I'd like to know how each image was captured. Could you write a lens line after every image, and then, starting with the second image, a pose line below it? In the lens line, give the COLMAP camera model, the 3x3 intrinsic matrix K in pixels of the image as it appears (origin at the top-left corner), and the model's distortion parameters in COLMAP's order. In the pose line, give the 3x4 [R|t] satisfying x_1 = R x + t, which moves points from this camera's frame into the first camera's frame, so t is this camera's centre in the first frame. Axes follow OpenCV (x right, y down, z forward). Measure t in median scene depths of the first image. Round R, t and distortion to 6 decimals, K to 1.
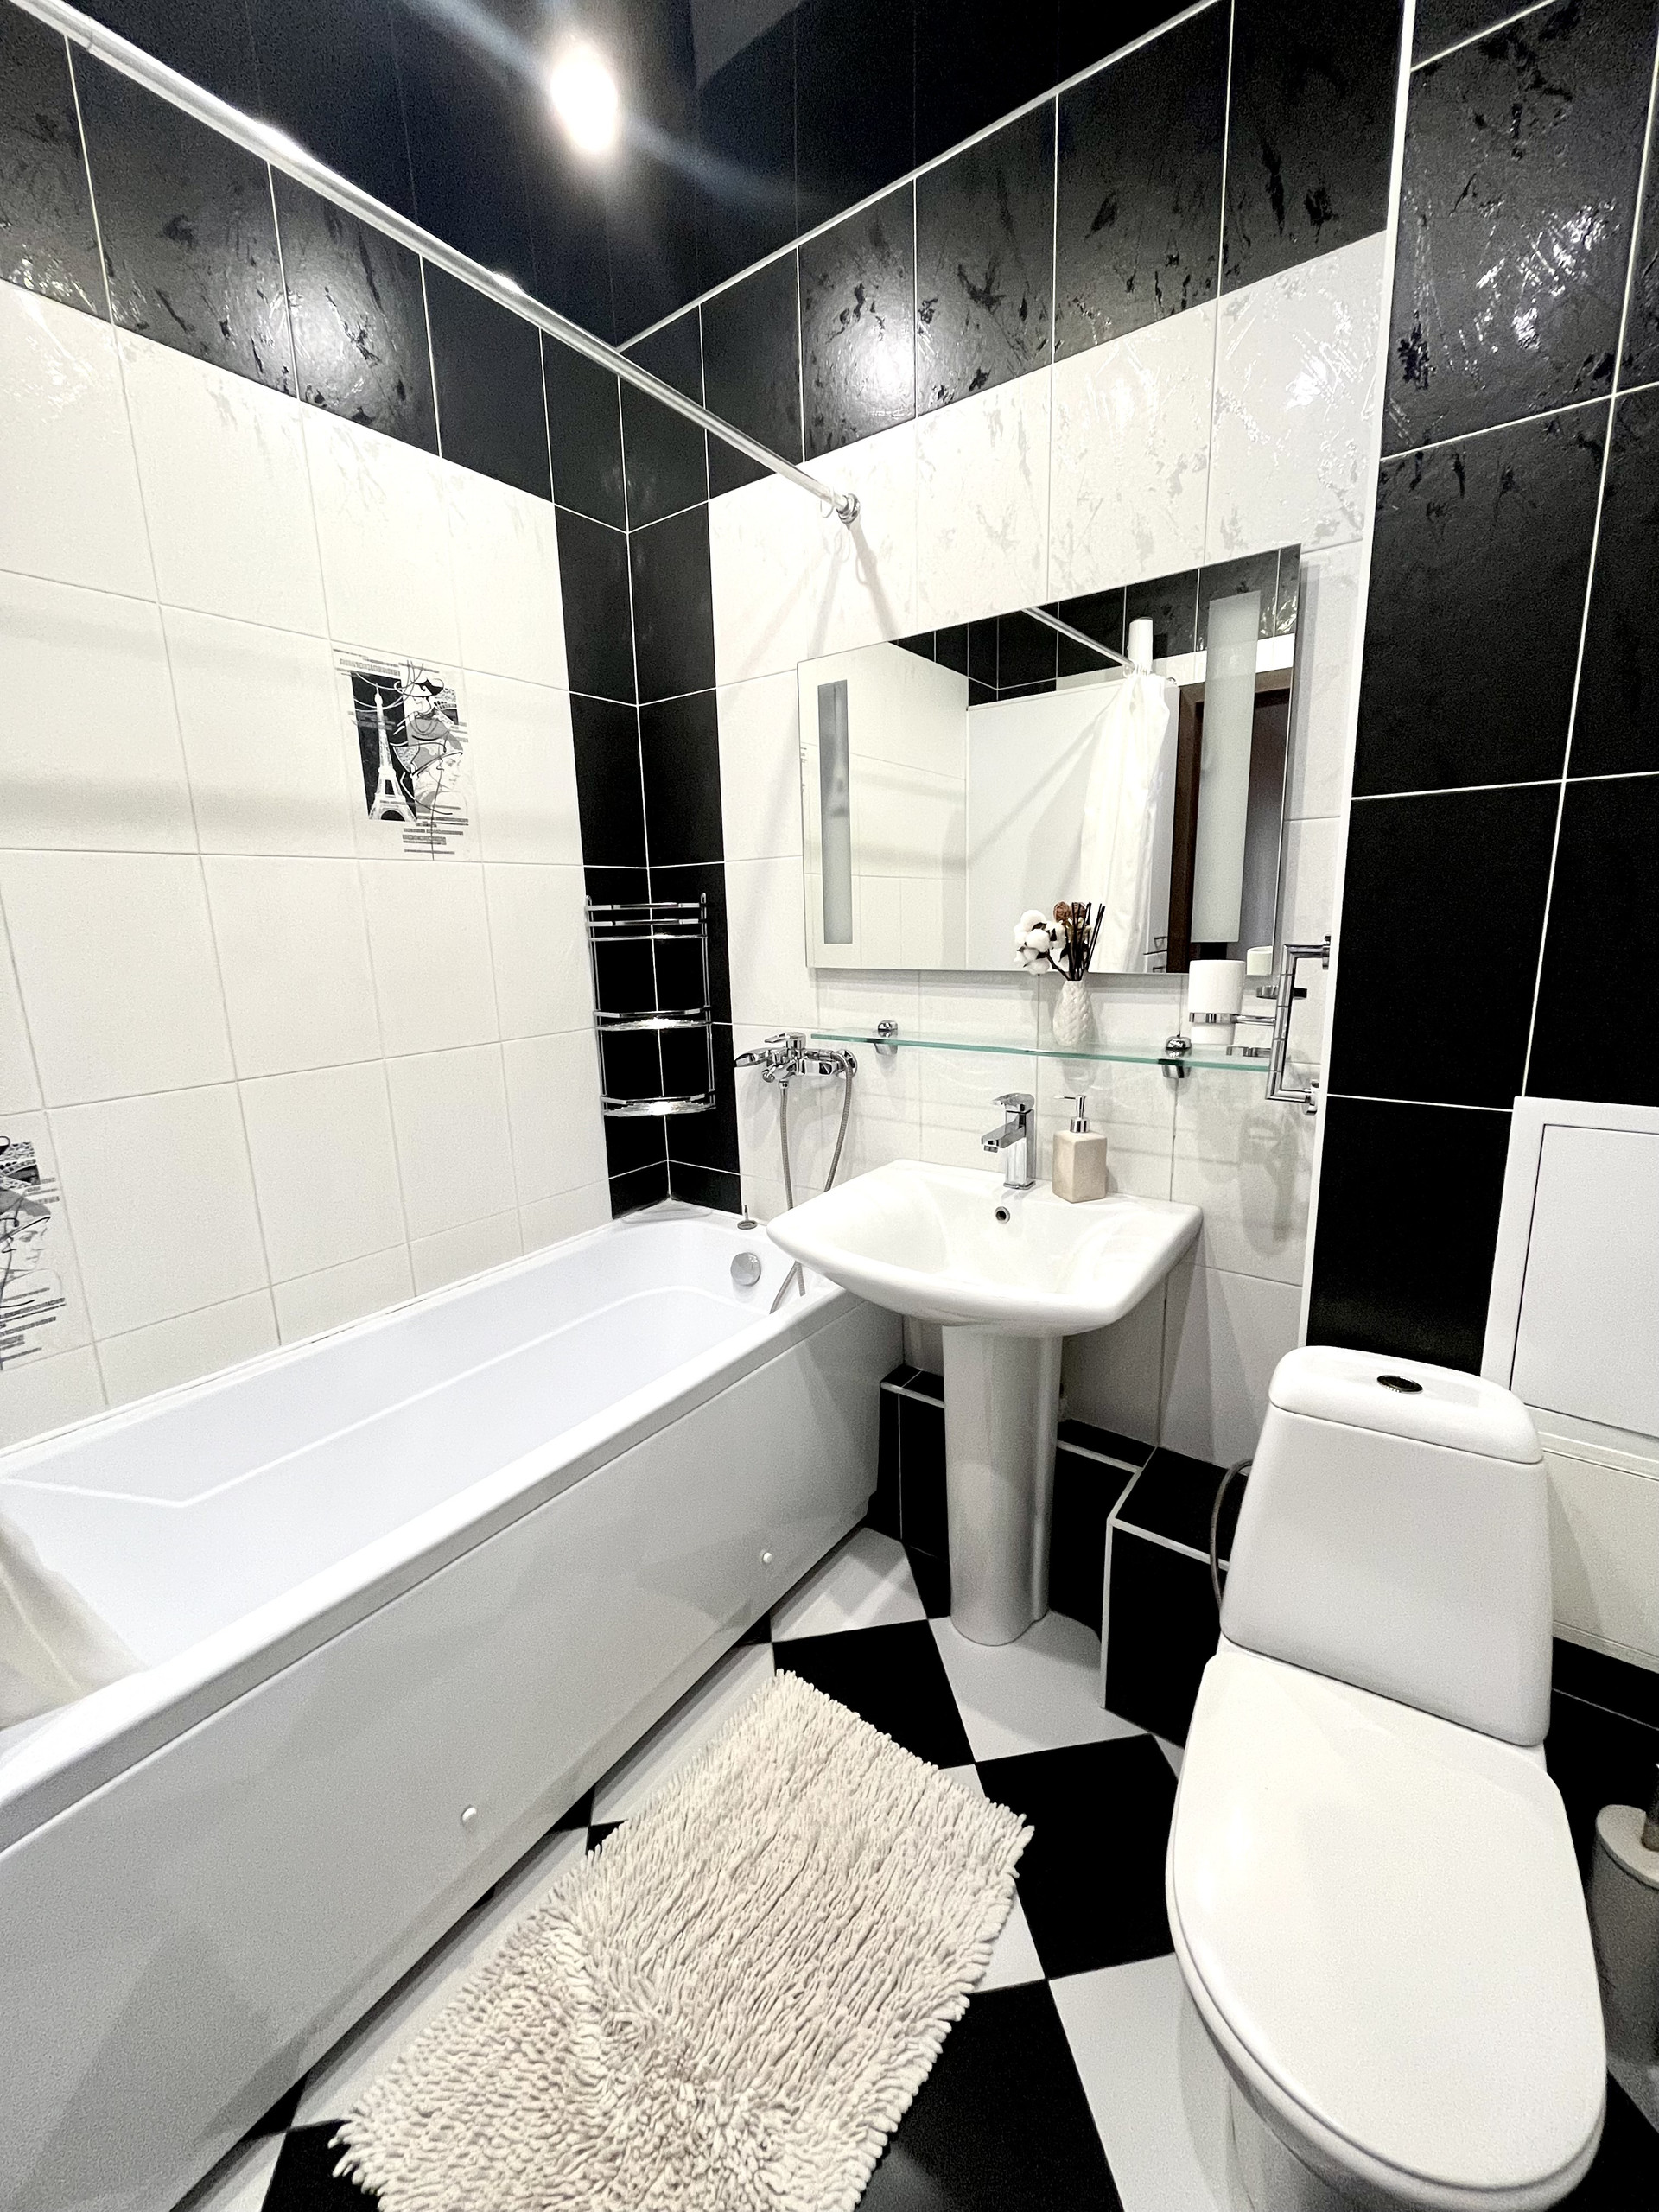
lens RADIAL K [[894.0, 0, 818.3], [0, 894.0, 1103.0], [0, 0, 1]] dist [-0.006556, -0.000202]
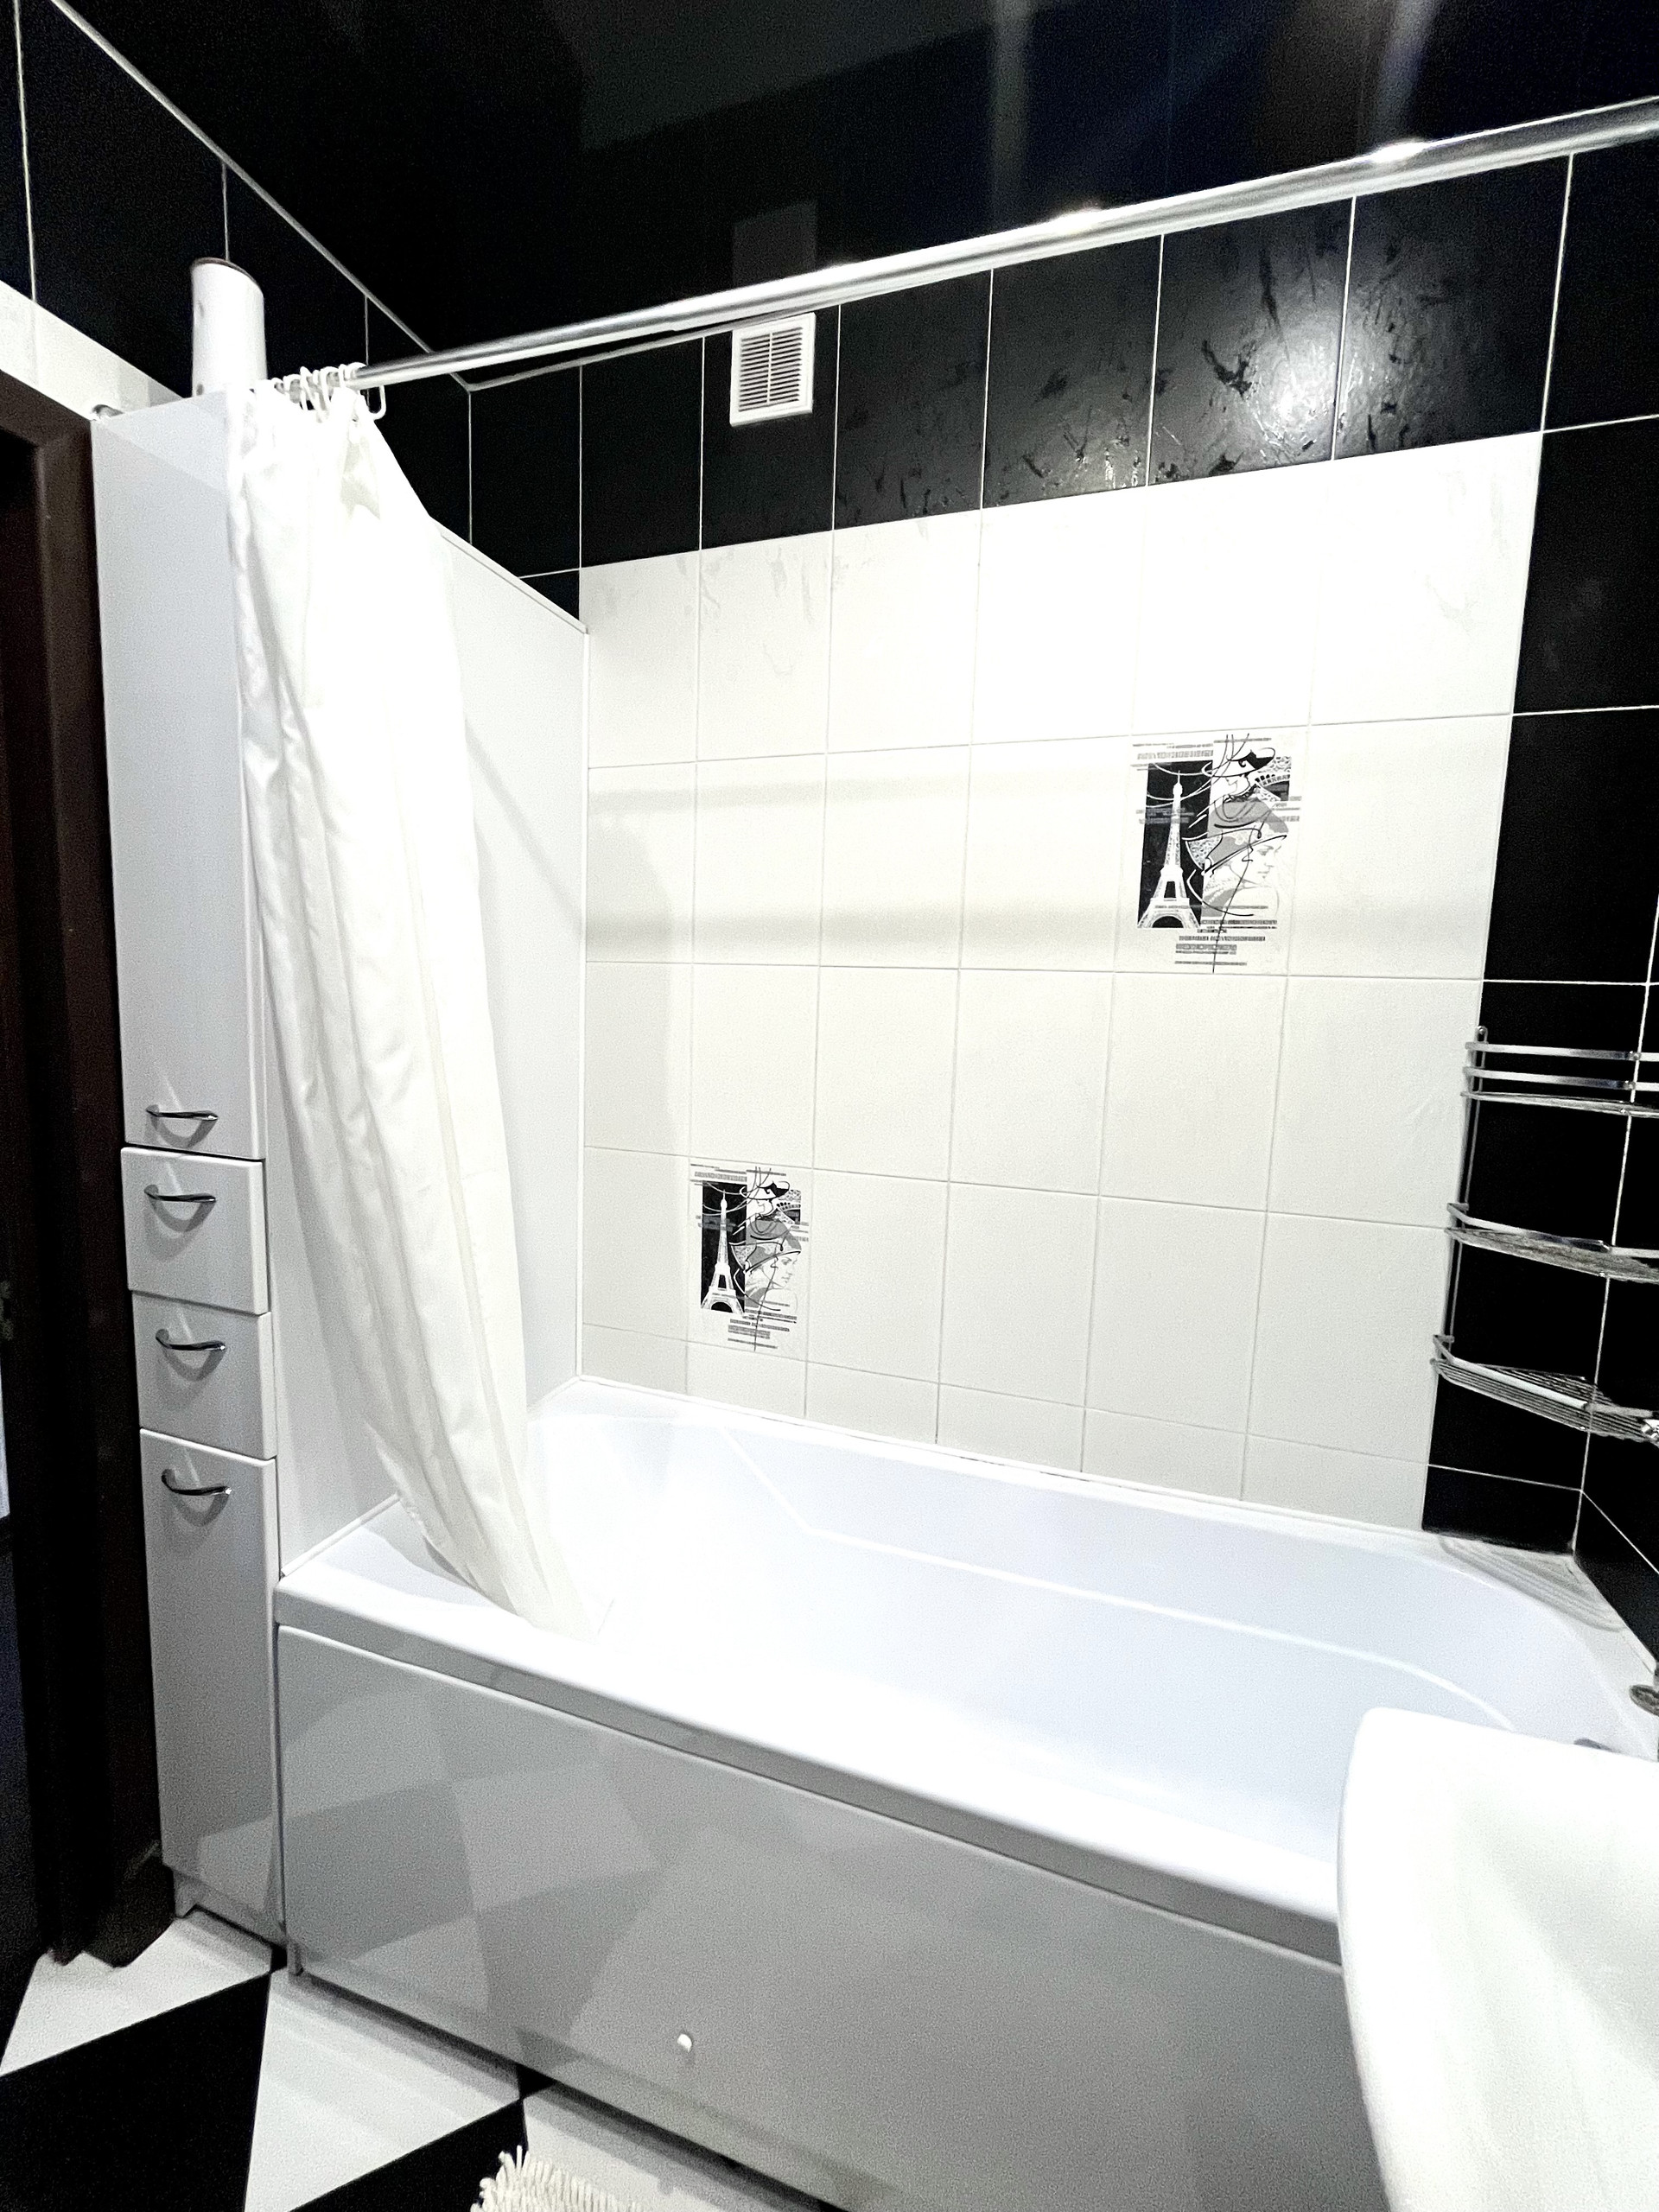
lens RADIAL K [[894.0, 0, 825.9], [0, 894.0, 1093.5], [0, 0, 1]] dist [-0.006556, -0.000202]
pose [[0.311220, 0.143702, -0.939410, 0.235593], [-0.234602, 0.969525, 0.070587, -0.145435], [0.920926, 0.198419, 0.335448, 0.441474]]
